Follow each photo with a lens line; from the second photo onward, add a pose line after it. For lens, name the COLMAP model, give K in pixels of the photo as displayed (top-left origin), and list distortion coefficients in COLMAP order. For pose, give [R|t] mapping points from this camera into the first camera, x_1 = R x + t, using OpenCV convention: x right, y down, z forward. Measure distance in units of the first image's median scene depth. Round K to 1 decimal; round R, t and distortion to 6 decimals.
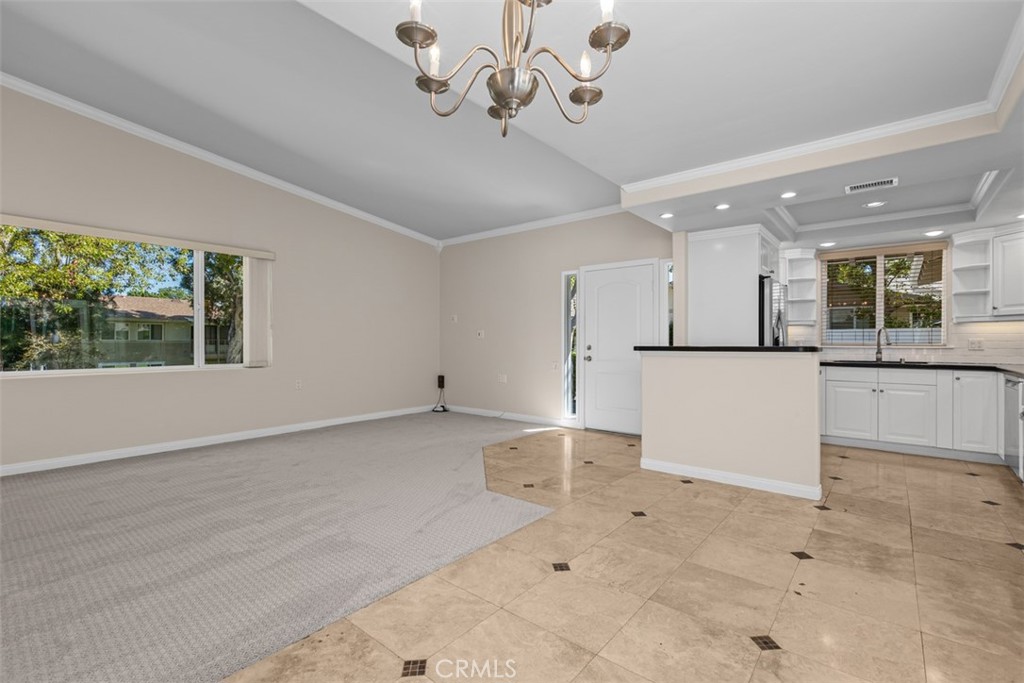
lens RADIAL K [[455.3, 0, 515.5], [0, 455.3, 342.3], [0, 0, 1]] dist [-0.000751, -0.000731]
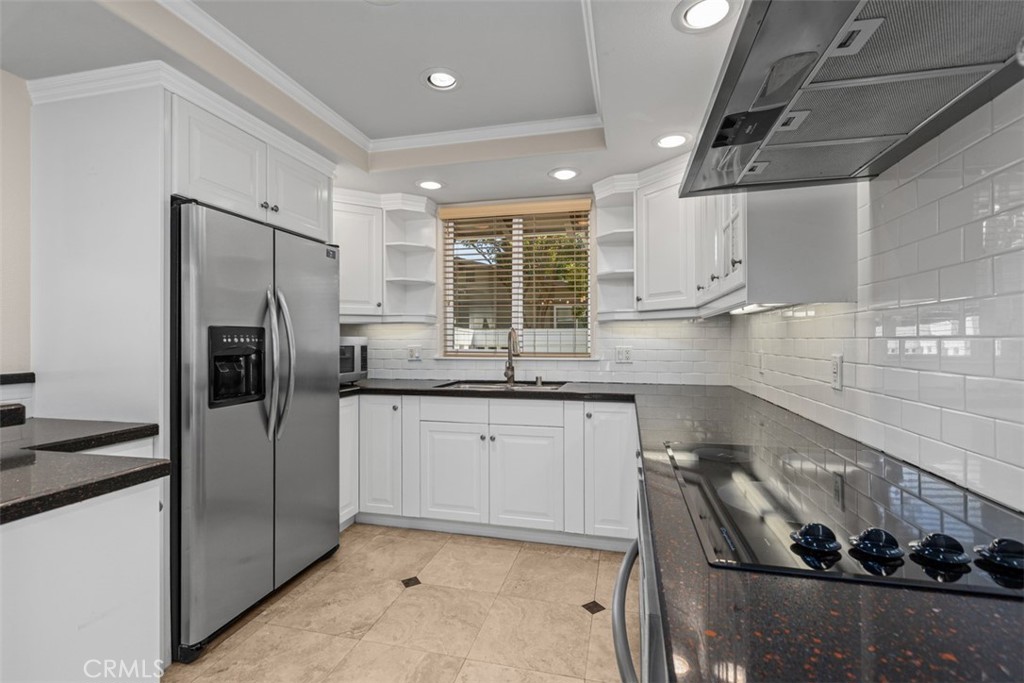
lens RADIAL K [[458.3, 0, 513.0], [0, 458.3, 338.1], [0, 0, 1]] dist [-0.000383, 0.000142]
pose [[0.900857, -0.001803, 0.434113, 0.634813], [0.003599, 0.999988, -0.003315, -0.019937], [-0.434101, 0.004549, 0.900852, 0.512997]]
